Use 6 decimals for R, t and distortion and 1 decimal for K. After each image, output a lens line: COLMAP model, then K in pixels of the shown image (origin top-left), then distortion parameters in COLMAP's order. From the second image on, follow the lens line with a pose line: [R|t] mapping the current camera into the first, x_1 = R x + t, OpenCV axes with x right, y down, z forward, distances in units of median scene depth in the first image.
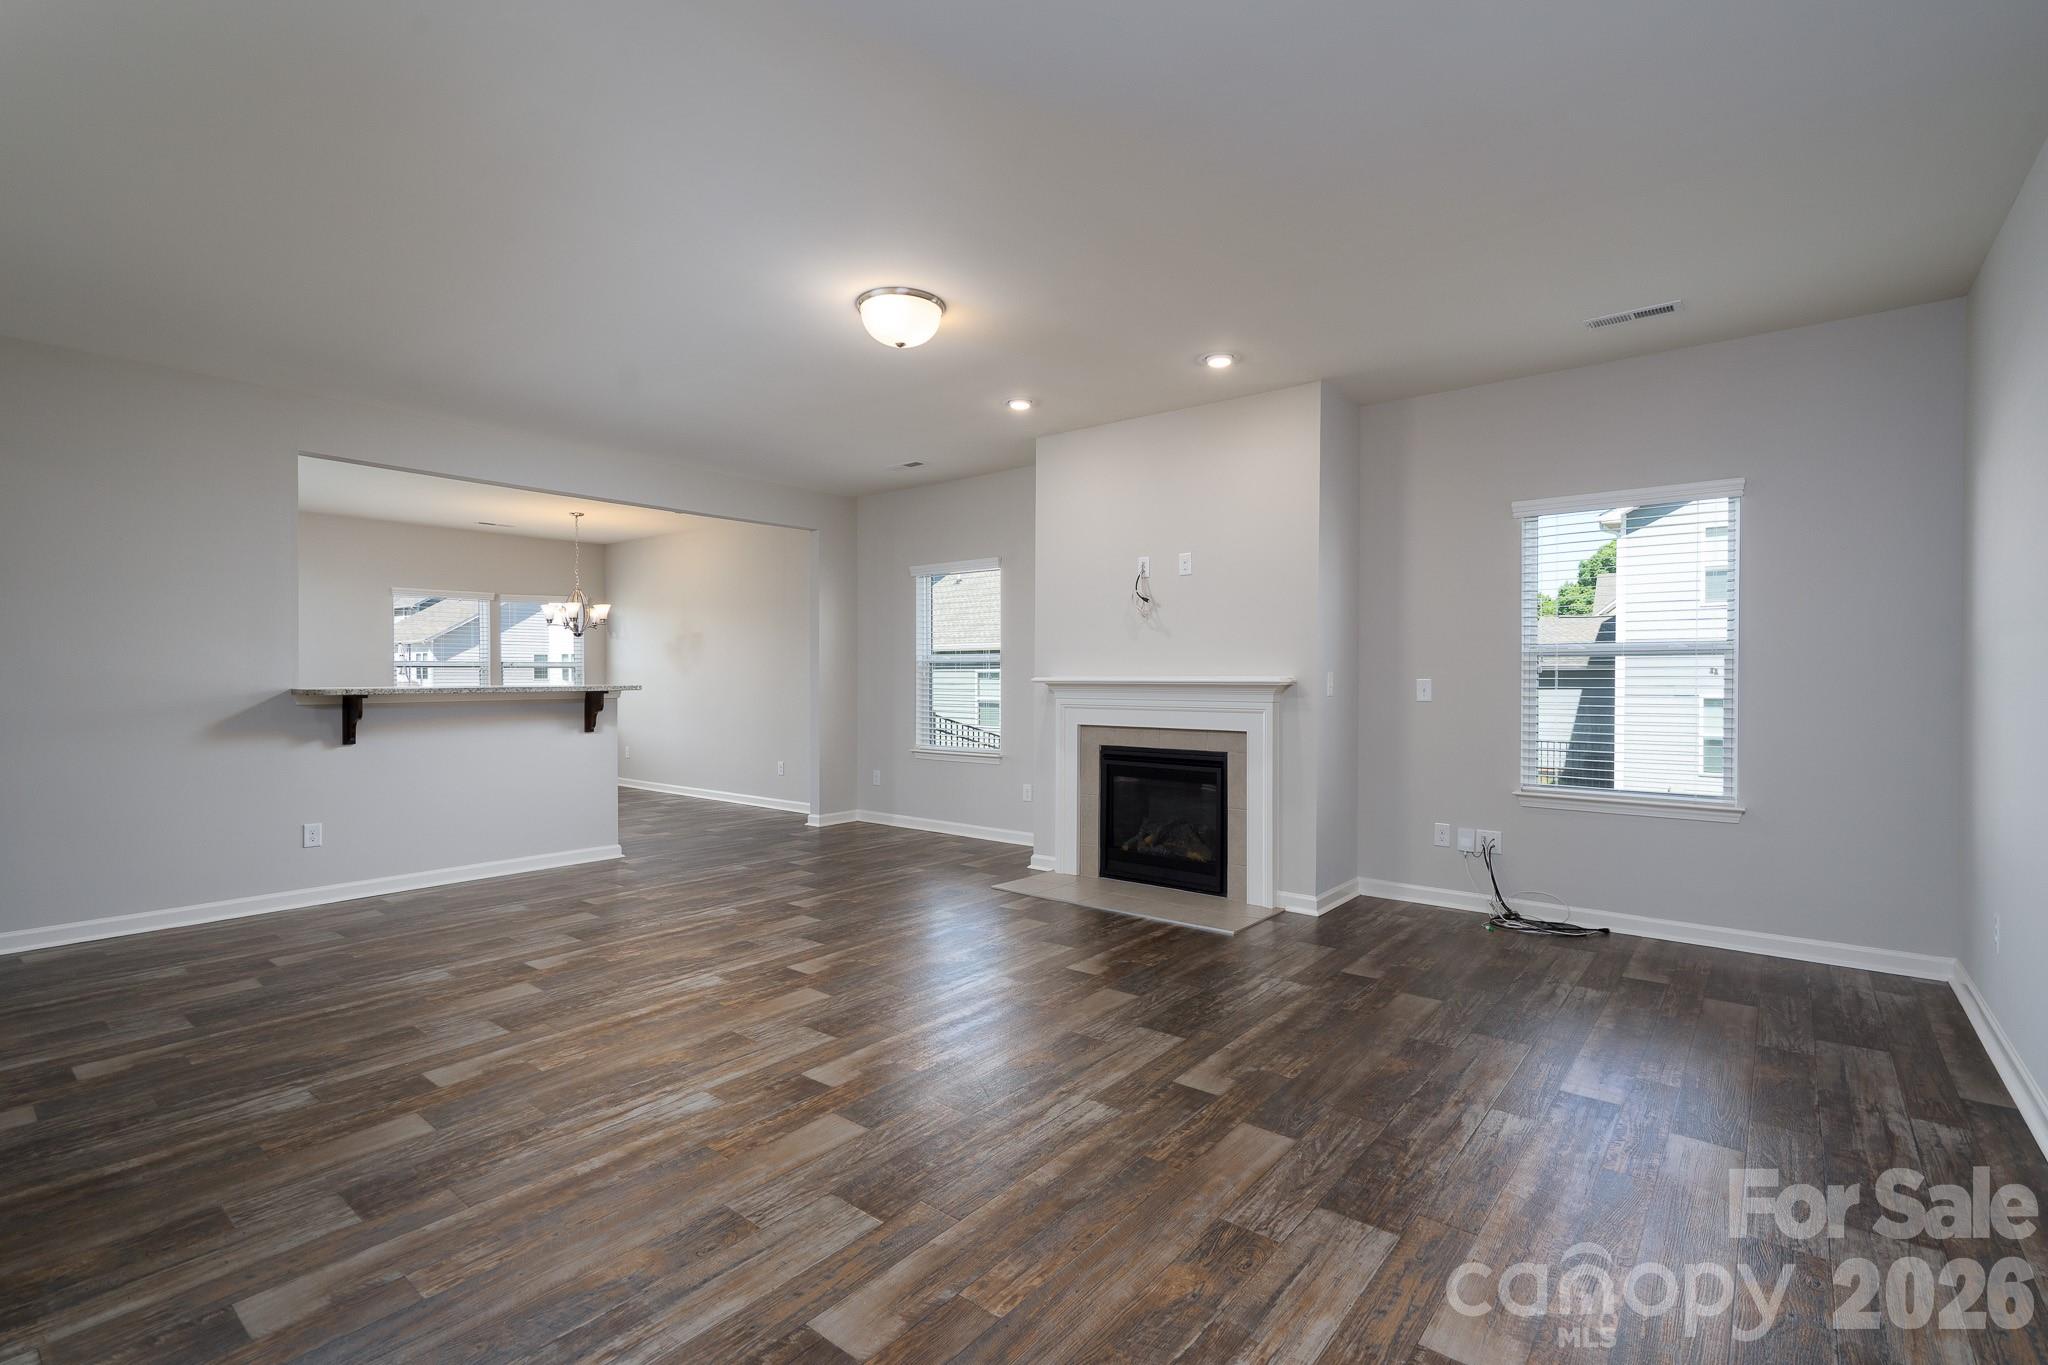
lens RADIAL K [[930.7, 0, 1010.0], [0, 930.7, 684.1], [0, 0, 1]] dist [0.002261, 0.000250]
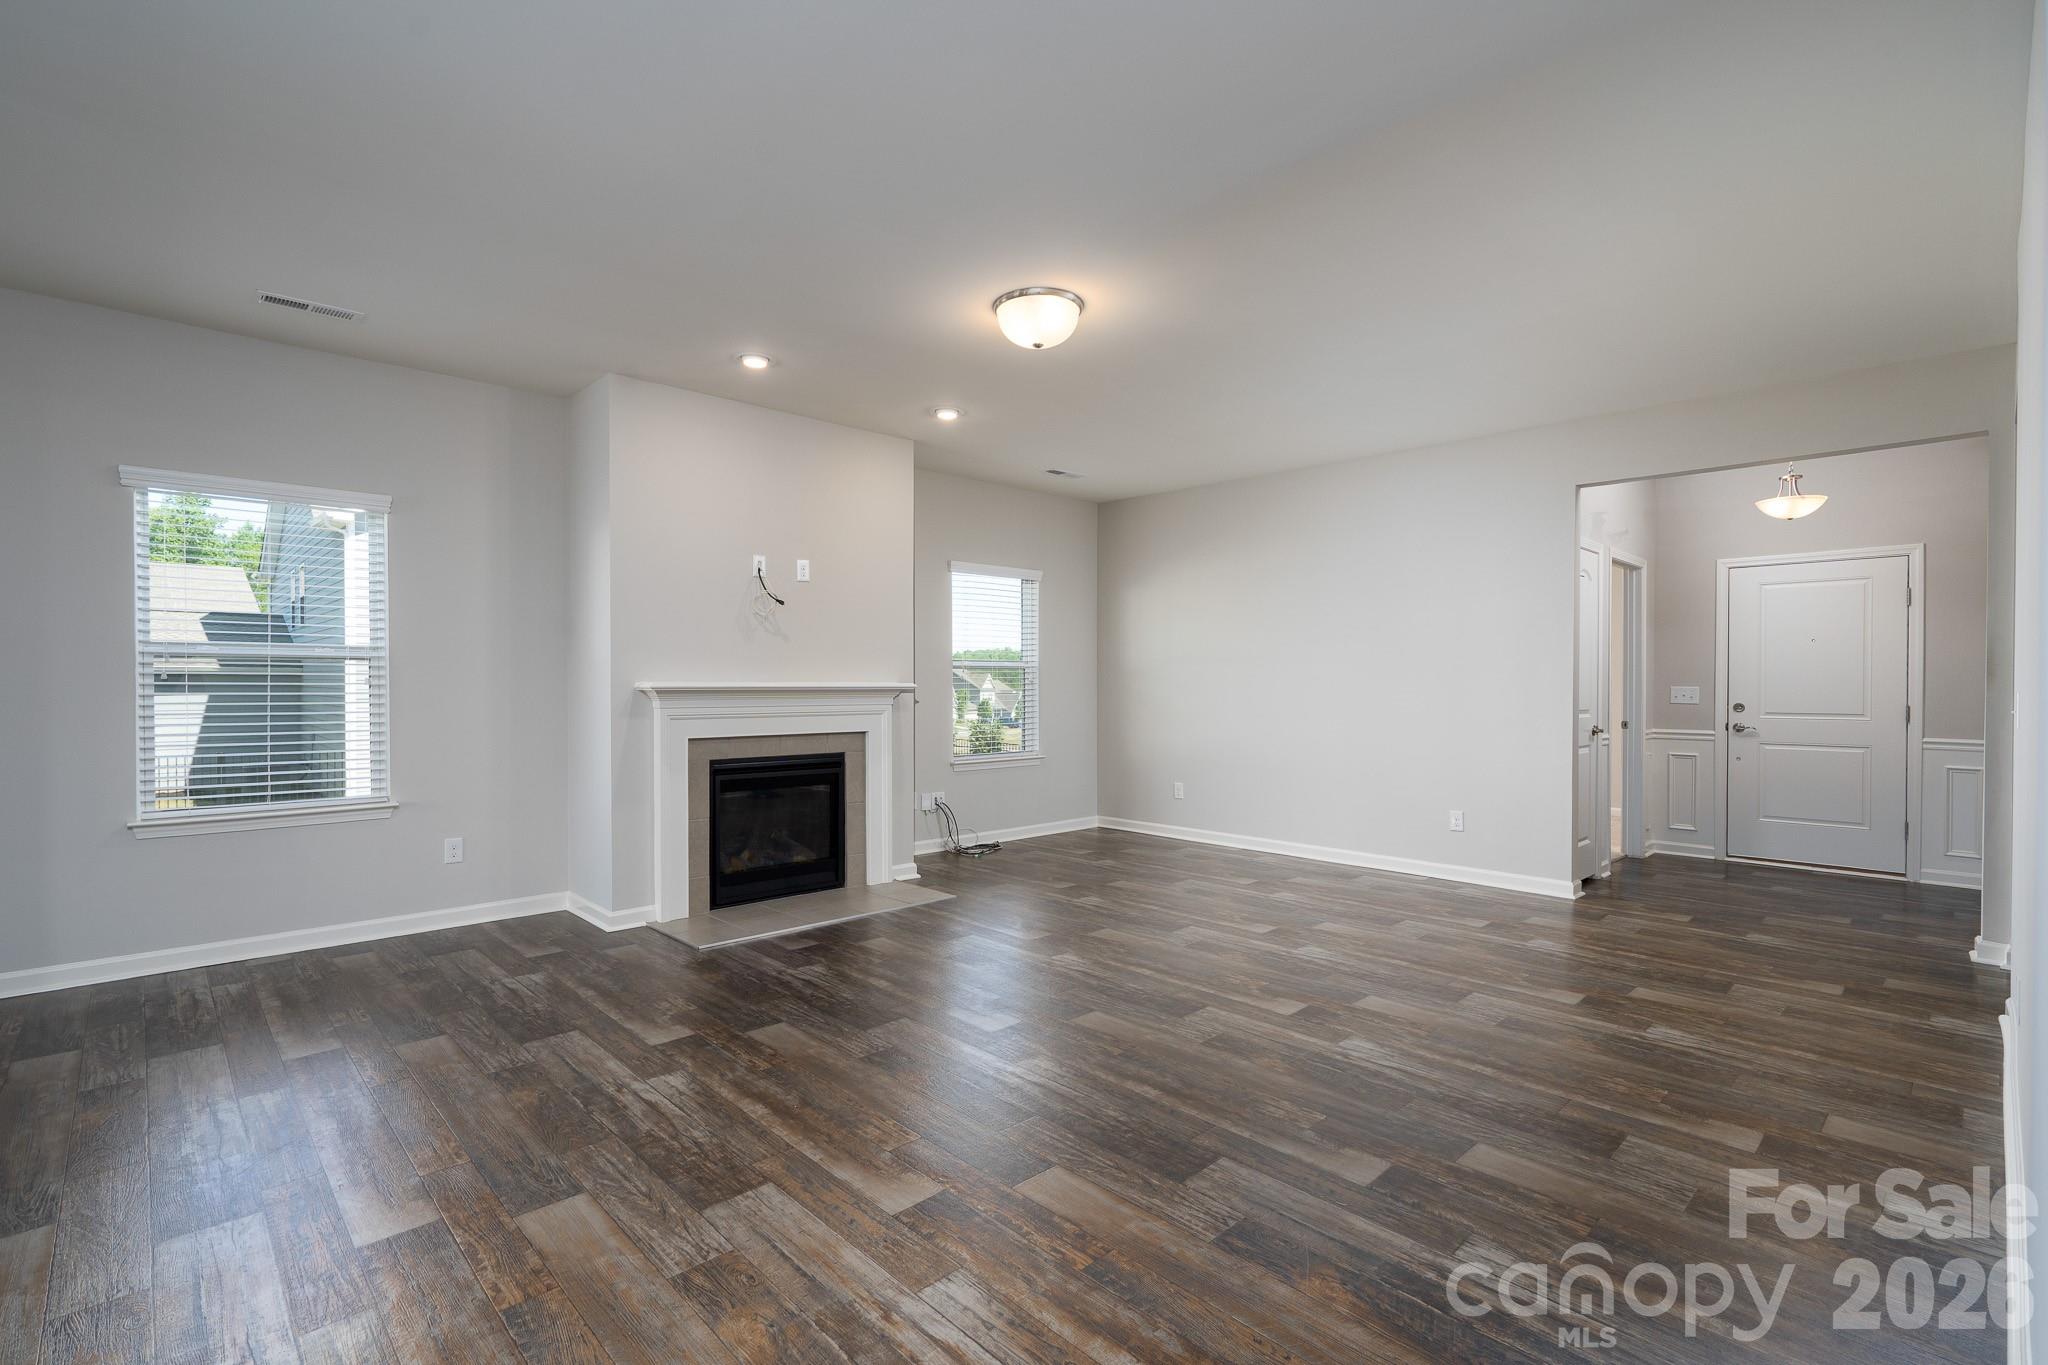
lens RADIAL K [[930.7, 0, 1010.0], [0, 930.7, 684.1], [0, 0, 1]] dist [0.002261, 0.000250]
pose [[0.122105, 0.001697, 0.992516, -0.818800], [0.003518, 0.999992, -0.002142, -0.003268], [-0.992511, 0.003753, 0.122098, 0.676982]]
